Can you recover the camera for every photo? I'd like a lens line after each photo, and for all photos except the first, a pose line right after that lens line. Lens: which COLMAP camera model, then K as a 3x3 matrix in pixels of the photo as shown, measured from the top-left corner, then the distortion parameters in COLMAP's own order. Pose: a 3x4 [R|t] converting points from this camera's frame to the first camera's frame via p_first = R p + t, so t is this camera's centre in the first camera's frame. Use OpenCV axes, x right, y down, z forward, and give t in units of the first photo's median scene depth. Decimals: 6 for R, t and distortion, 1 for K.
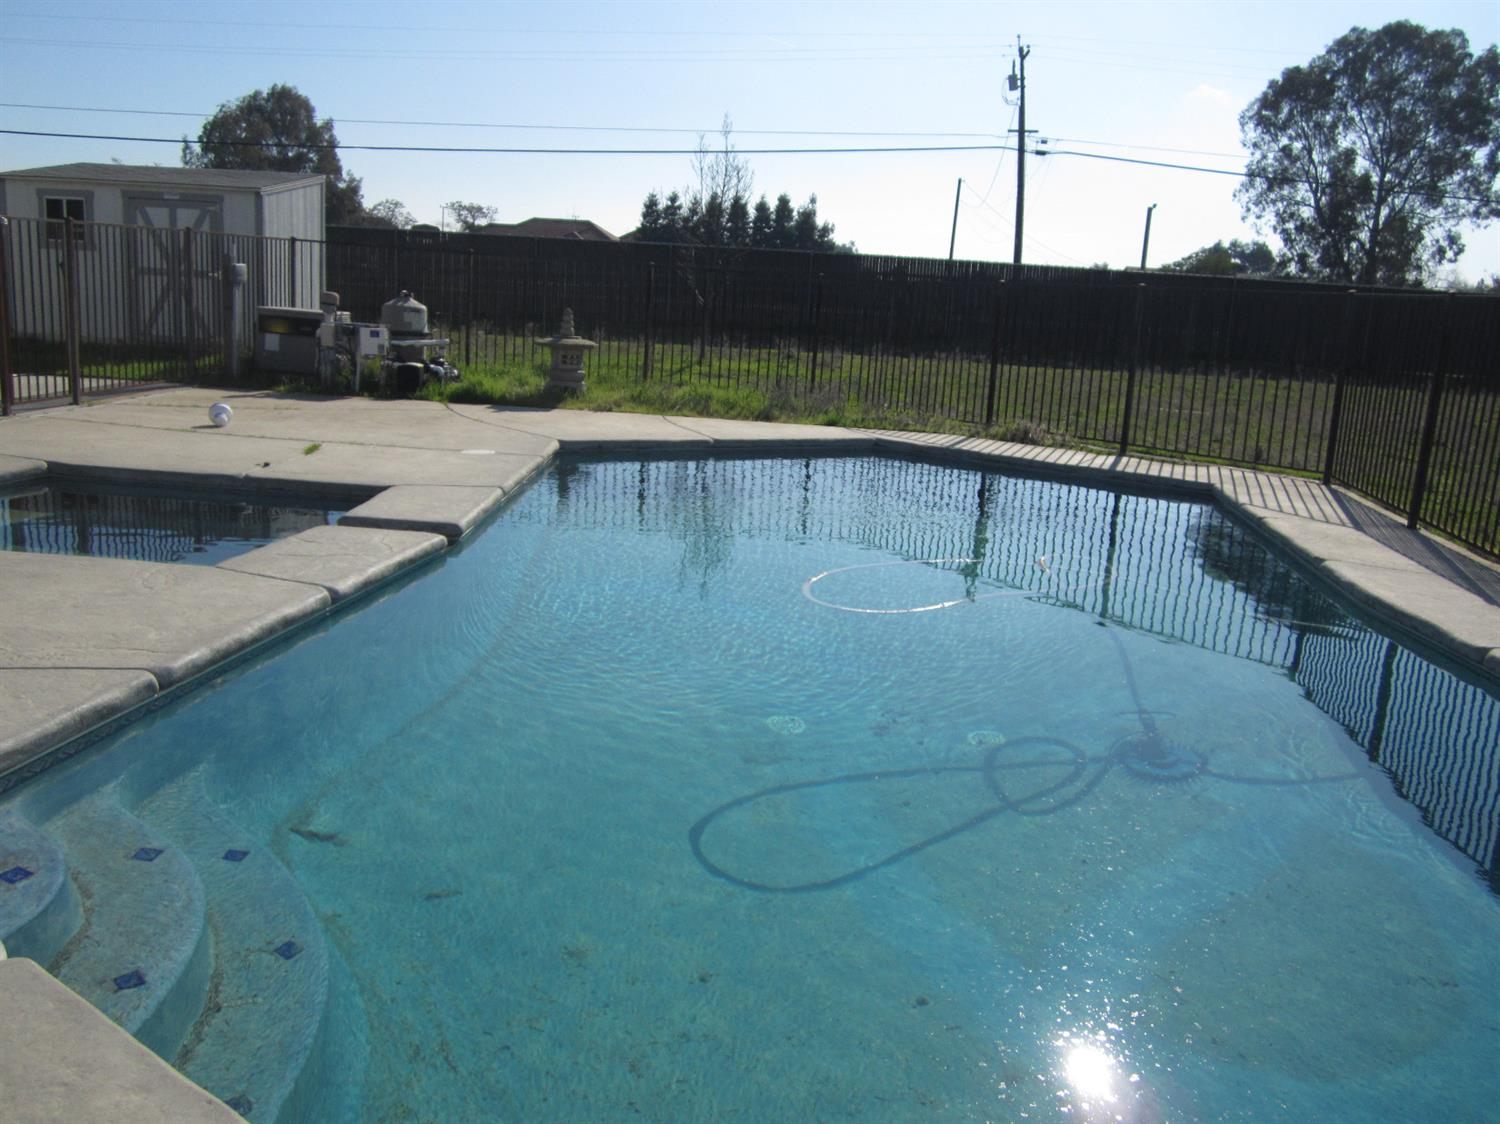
lens RADIAL K [[1221.6, 0, 749.4], [0, 1221.6, 596.8], [0, 0, 1]] dist [0.004322, -0.087705]
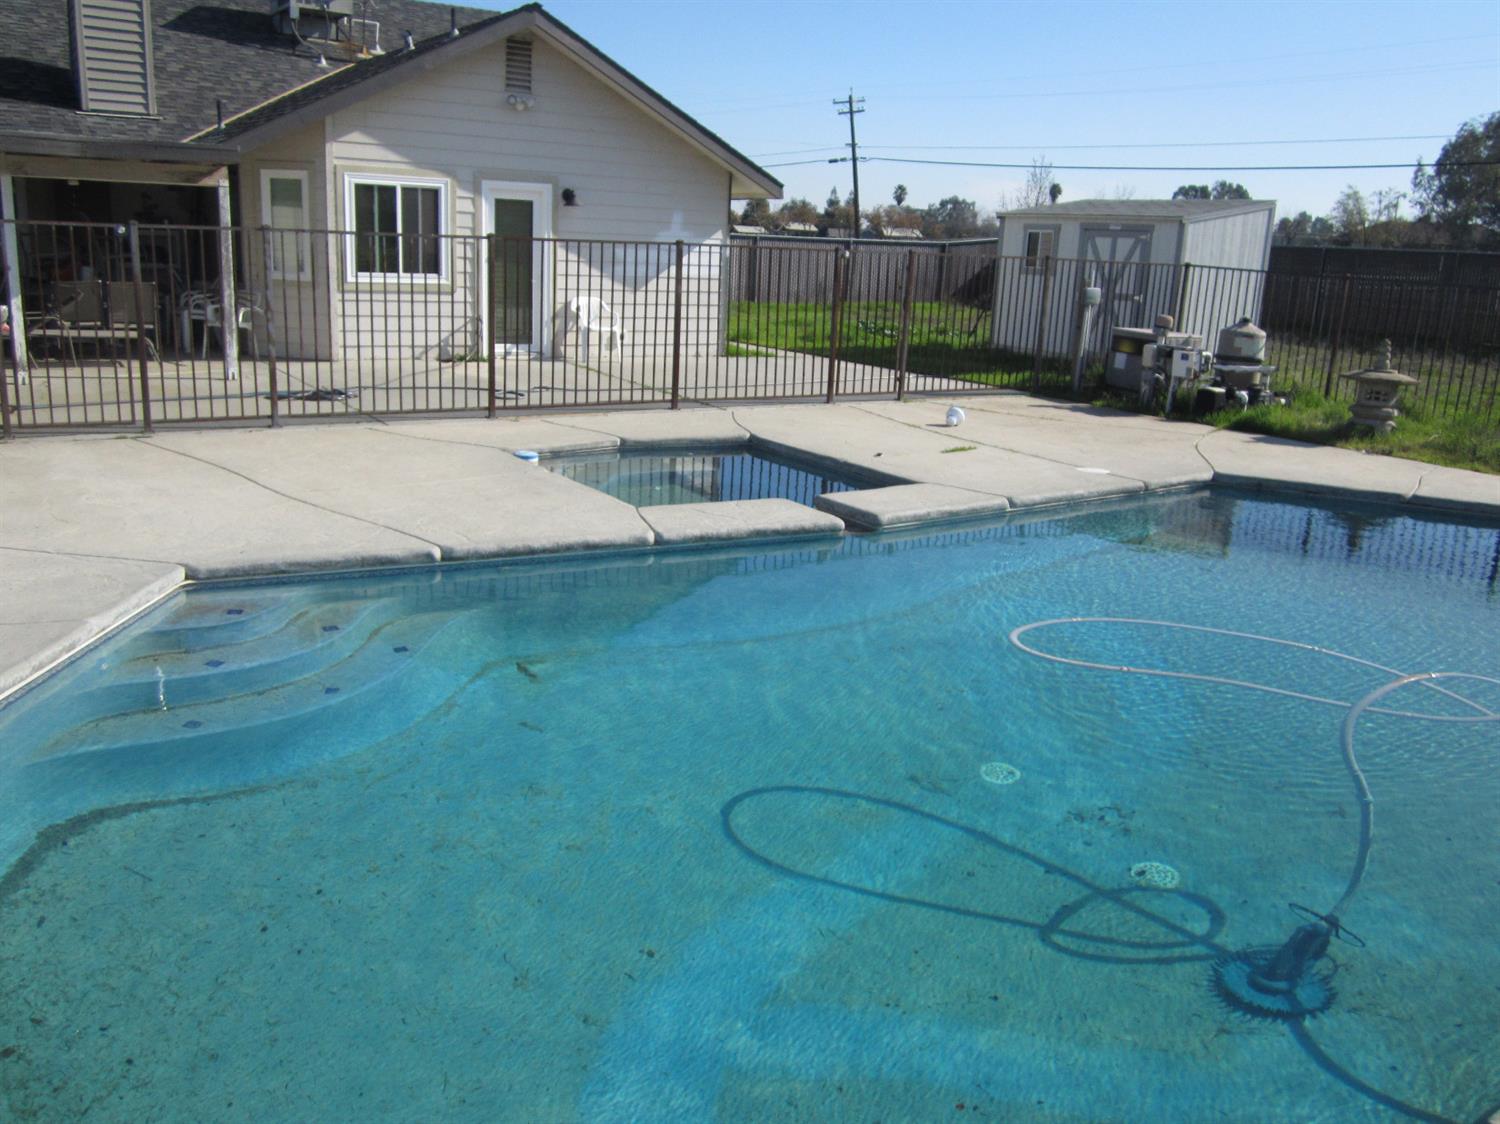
lens RADIAL K [[1246.0, 0, 750.0], [0, 1246.0, 562.0], [0, 0, 1]] dist [-0.038098, 0.006448]
pose [[0.505661, 0.174762, -0.844846, 0.379549], [-0.217581, 0.973447, 0.071136, -0.043469], [0.834845, 0.147851, 0.530259, 0.176356]]
